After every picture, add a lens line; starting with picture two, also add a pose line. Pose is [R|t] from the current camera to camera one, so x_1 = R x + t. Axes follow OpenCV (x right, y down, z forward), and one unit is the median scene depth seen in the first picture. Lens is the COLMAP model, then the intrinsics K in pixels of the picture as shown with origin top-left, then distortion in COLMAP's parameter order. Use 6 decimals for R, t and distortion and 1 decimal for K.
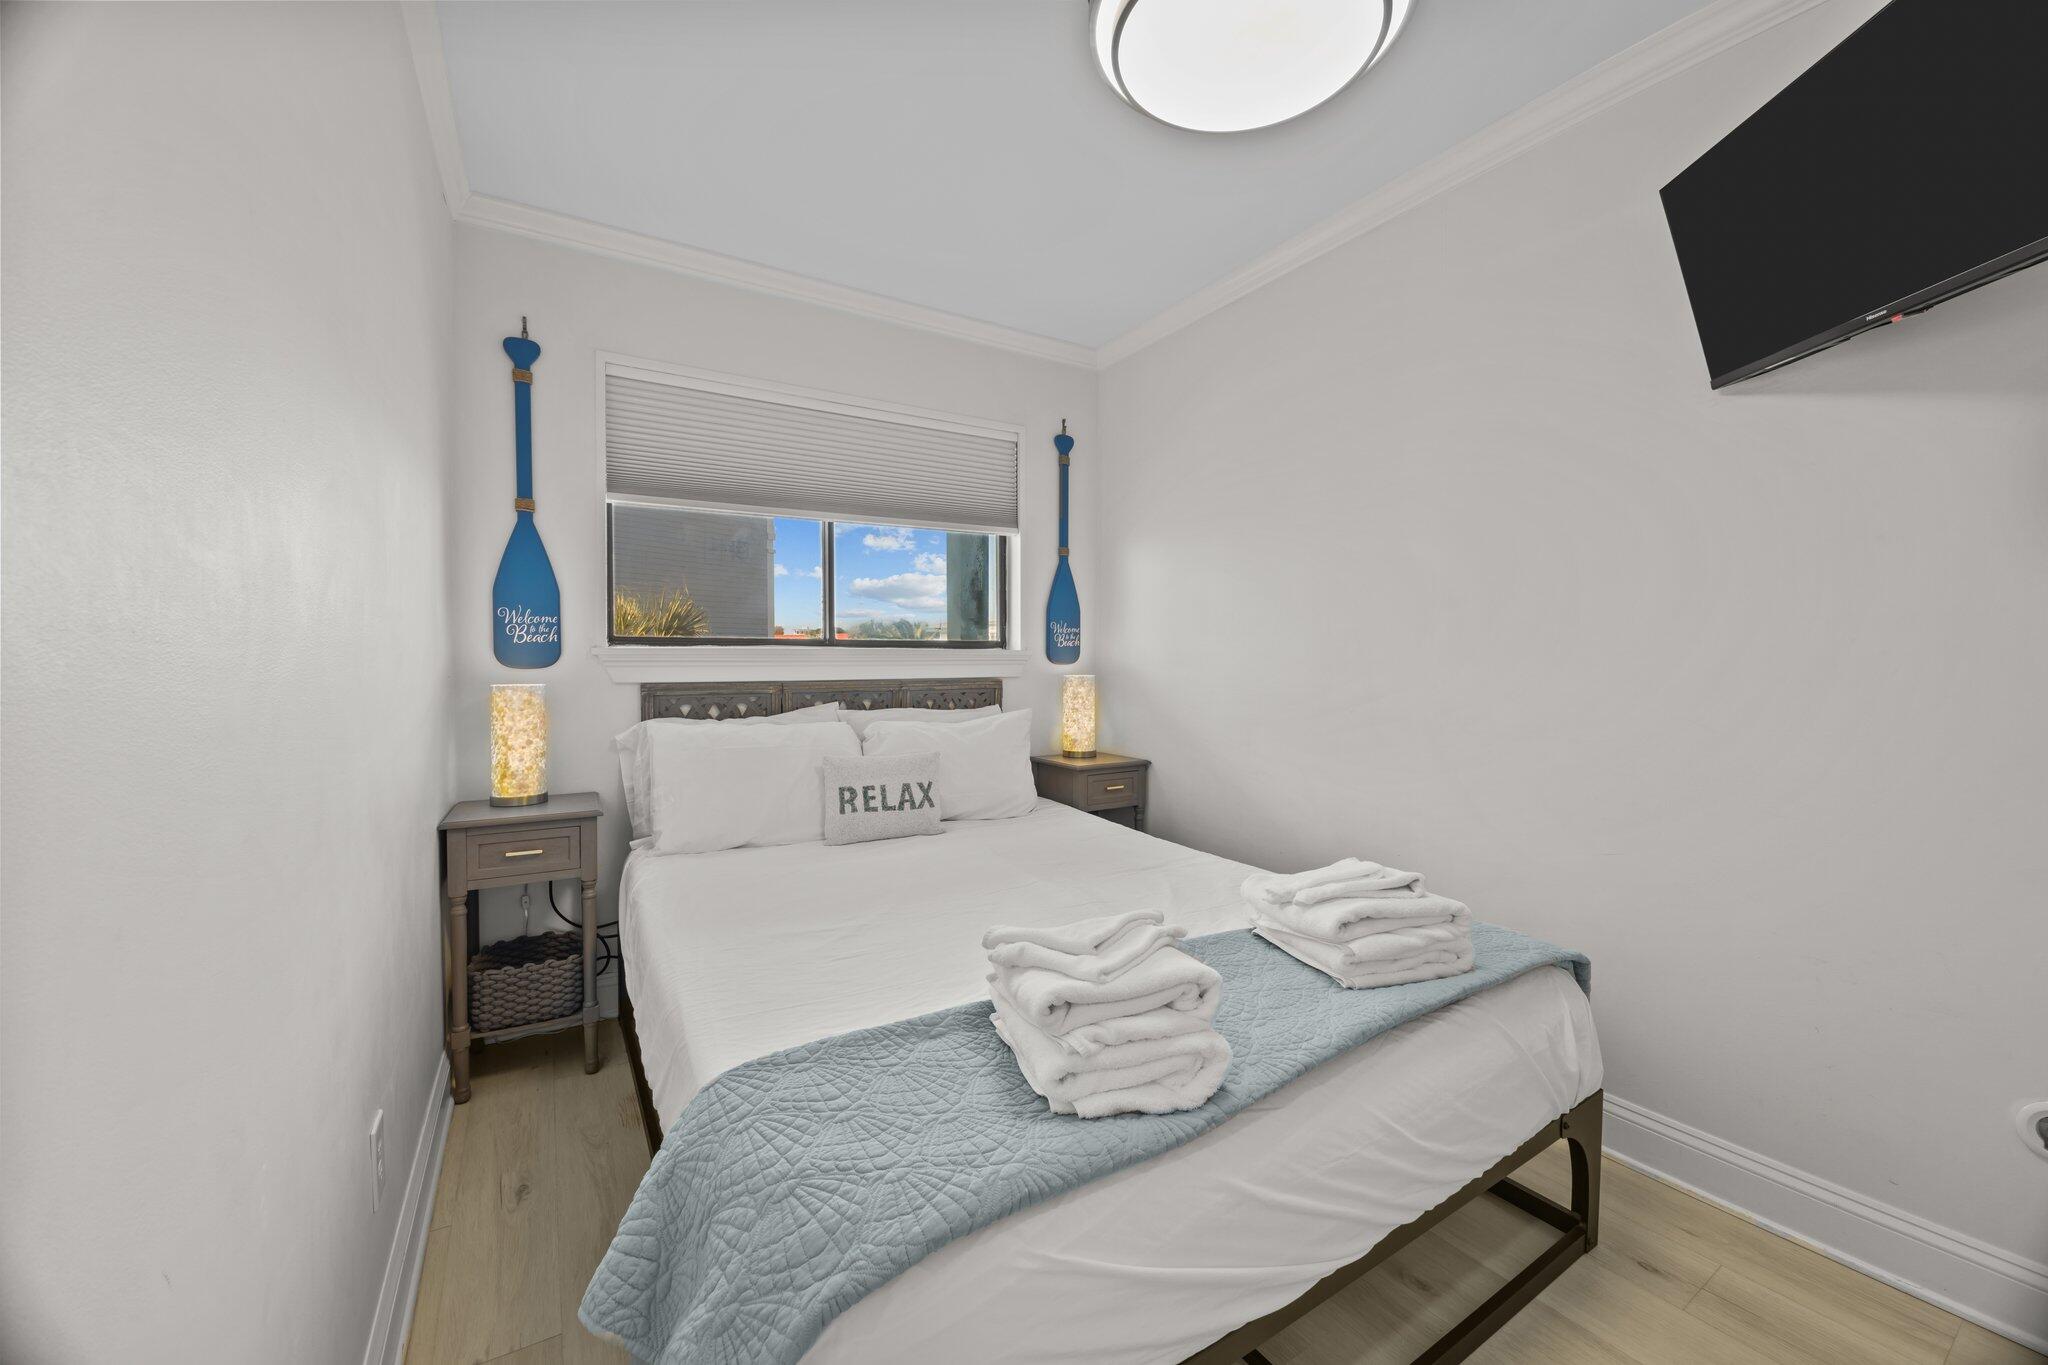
lens RADIAL K [[798.3, 0, 931.9], [0, 798.3, 672.3], [0, 0, 1]] dist [-0.013558, -0.000706]
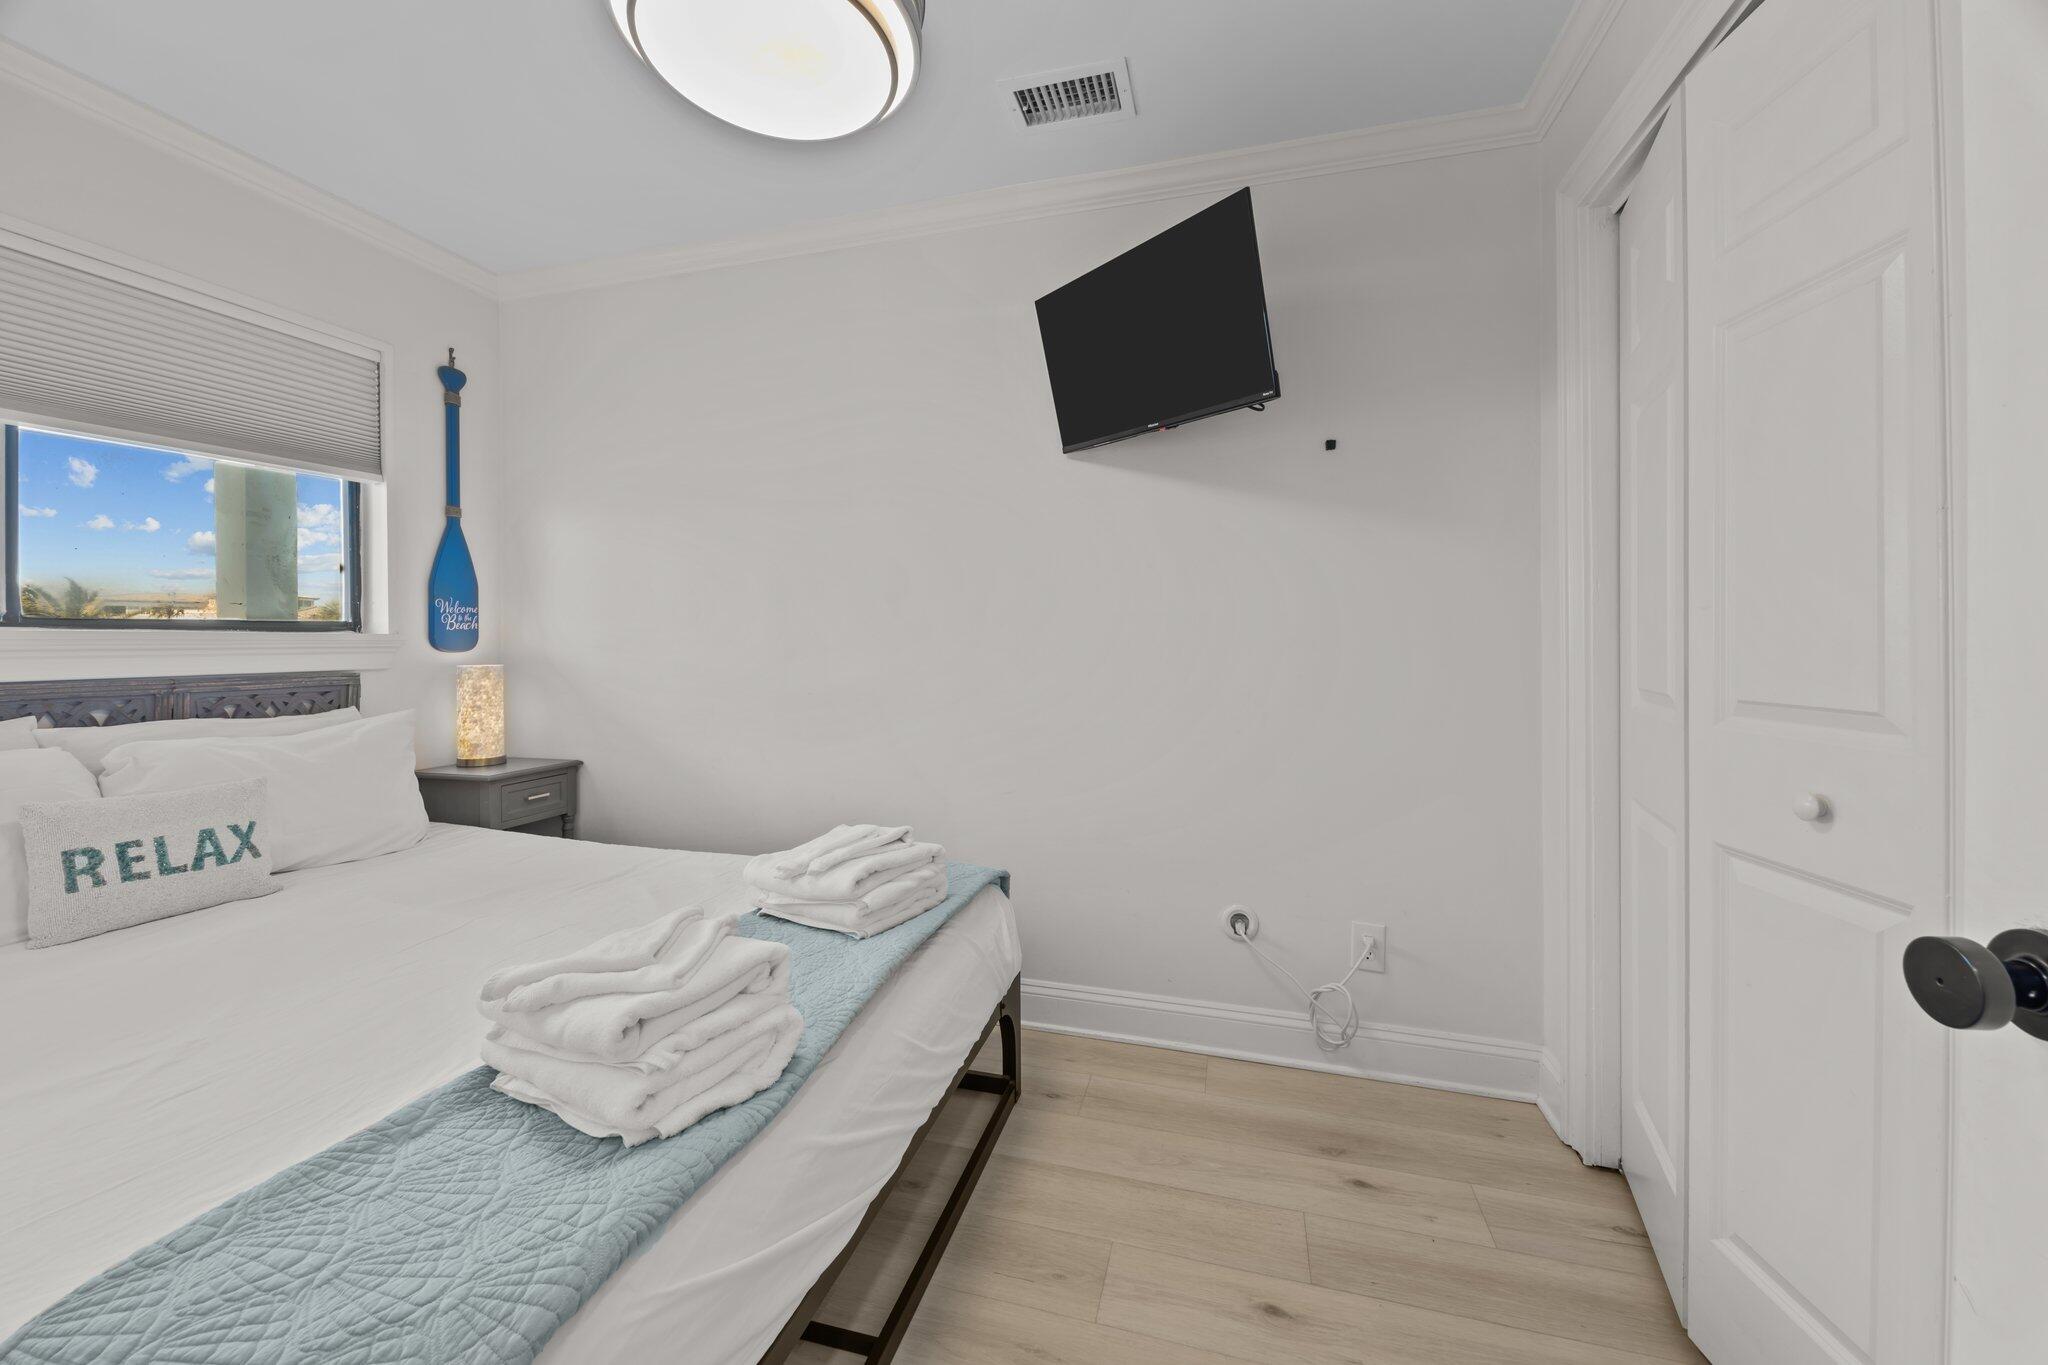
lens RADIAL K [[823.9, 0, 1021.6], [0, 823.9, 640.5], [0, 0, 1]] dist [0.030078, -0.016761]
pose [[0.715991, -0.000481, 0.698109, -0.117655], [0.015275, 0.999771, -0.014977, -0.002725], [-0.697942, 0.021388, 0.715835, -0.005442]]
